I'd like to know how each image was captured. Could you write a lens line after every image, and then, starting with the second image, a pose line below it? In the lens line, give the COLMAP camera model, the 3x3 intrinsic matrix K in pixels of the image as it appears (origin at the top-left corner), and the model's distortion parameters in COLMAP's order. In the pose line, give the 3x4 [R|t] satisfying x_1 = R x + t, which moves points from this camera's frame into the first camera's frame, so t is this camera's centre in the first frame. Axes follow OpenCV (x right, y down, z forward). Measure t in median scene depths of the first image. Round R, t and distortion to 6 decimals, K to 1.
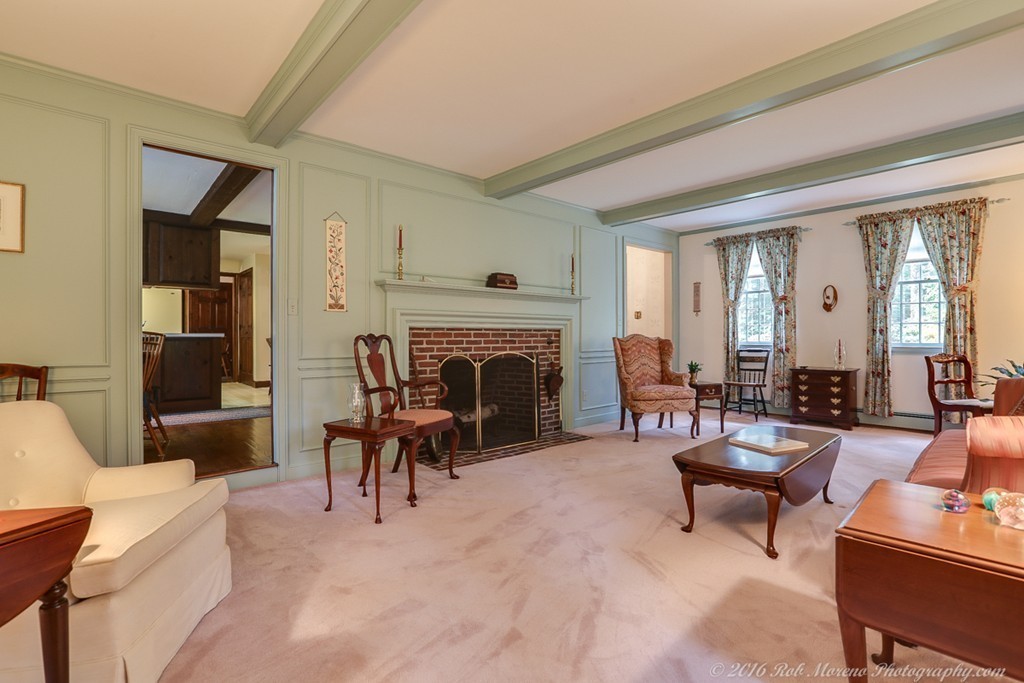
lens RADIAL K [[468.7, 0, 513.6], [0, 468.7, 323.1], [0, 0, 1]] dist [-0.023812, 0.000274]
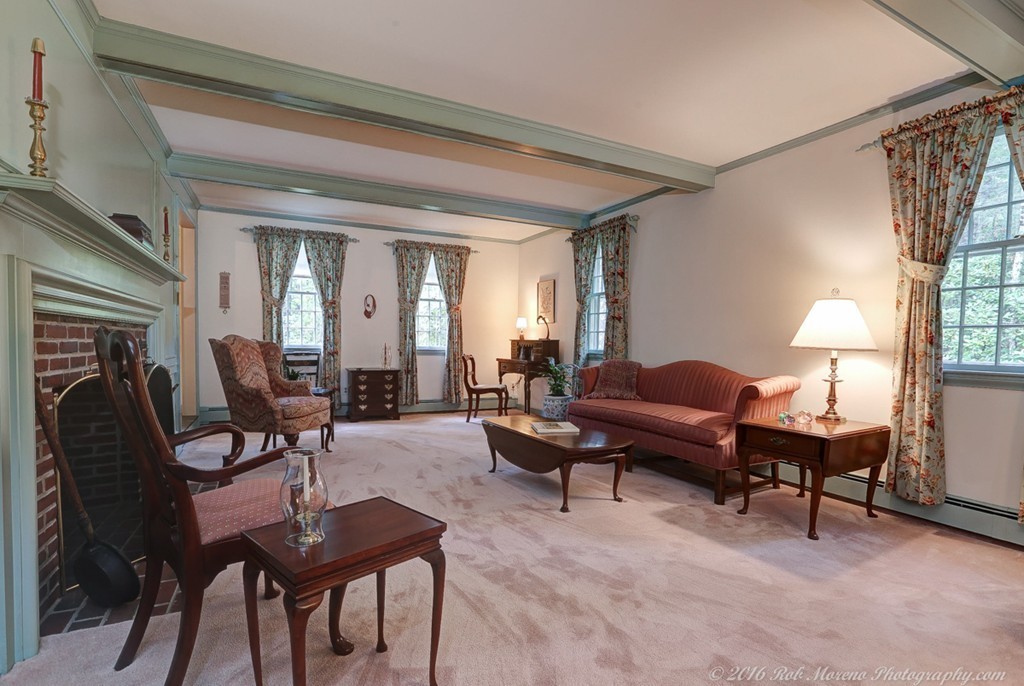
lens RADIAL K [[480.6, 0, 512.0], [0, 480.6, 343.0], [0, 0, 1]] dist [-0.027077, 0.001154]
pose [[0.294163, 0.004442, 0.955745, -0.342789], [-0.042032, 0.999082, 0.008293, 0.011756], [-0.954831, -0.042611, 0.294079, 0.344313]]
